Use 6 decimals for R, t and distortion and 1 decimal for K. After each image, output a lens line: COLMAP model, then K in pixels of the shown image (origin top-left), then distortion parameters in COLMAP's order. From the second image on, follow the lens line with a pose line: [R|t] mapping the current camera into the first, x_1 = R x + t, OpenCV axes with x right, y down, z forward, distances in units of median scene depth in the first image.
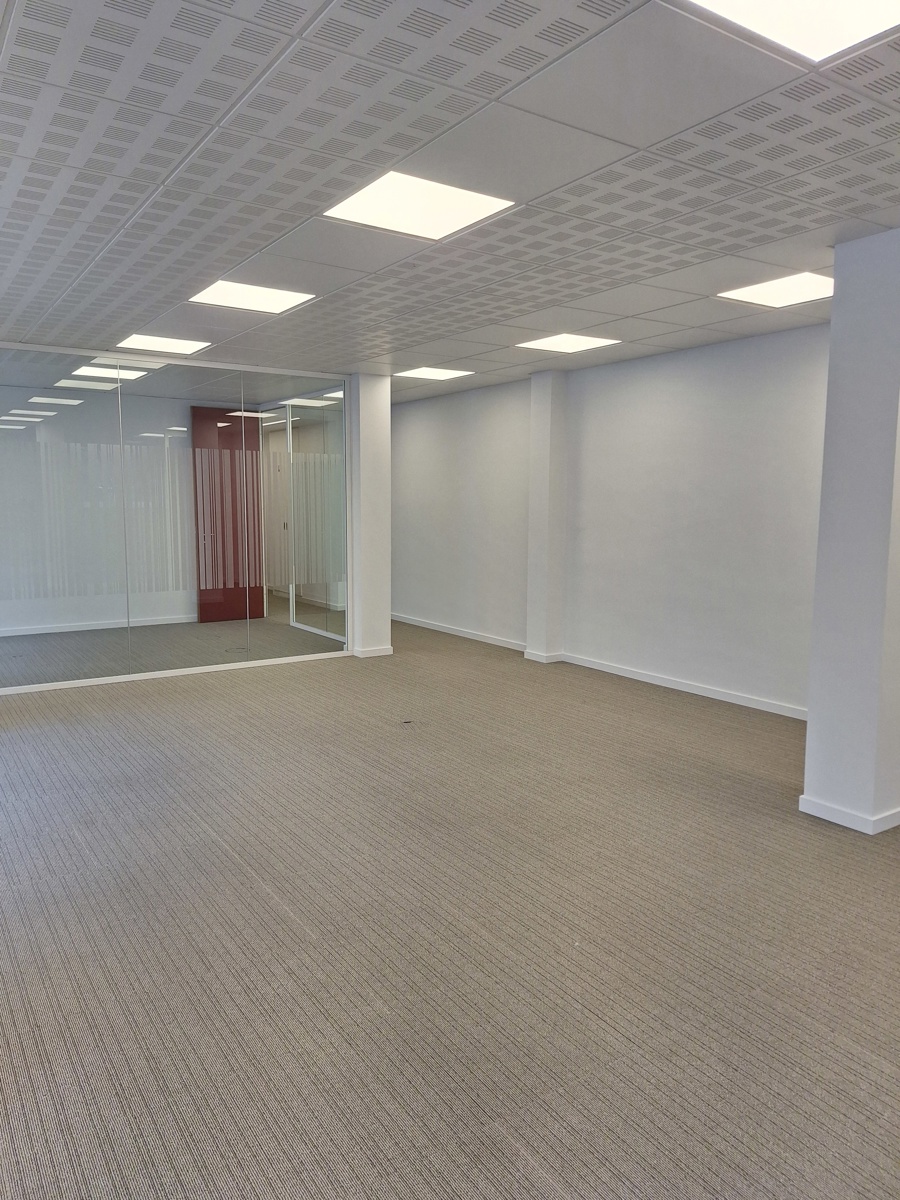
lens RADIAL K [[837.1, 0, 450.0], [0, 837.1, 600.0], [0, 0, 1]] dist [0.005462, -0.000406]
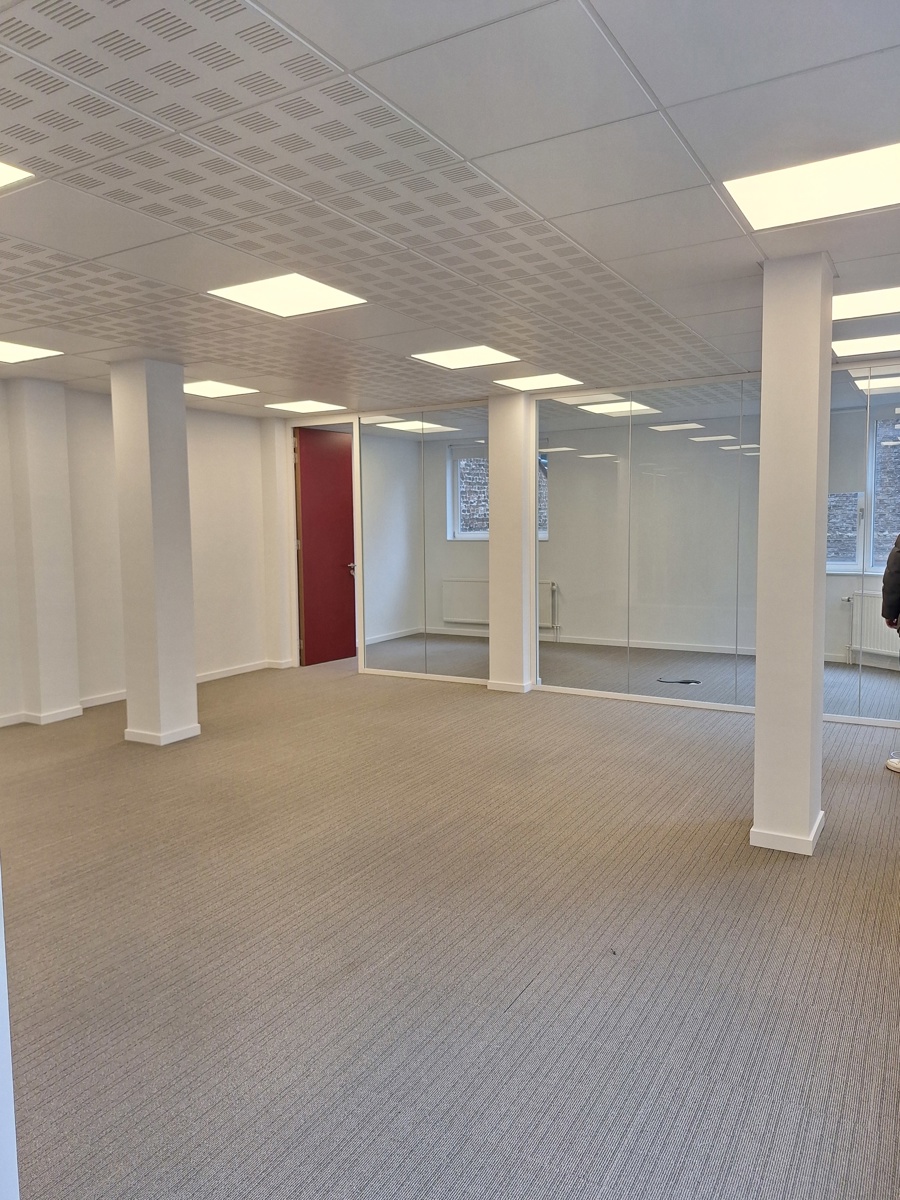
lens RADIAL K [[837.1, 0, 450.0], [0, 837.1, 600.0], [0, 0, 1]] dist [0.005462, -0.000406]
pose [[-0.435835, -0.079884, 0.896474, -1.198571], [0.127811, 0.980465, 0.149506, -0.163011], [-0.890905, 0.179739, -0.417111, 1.275010]]
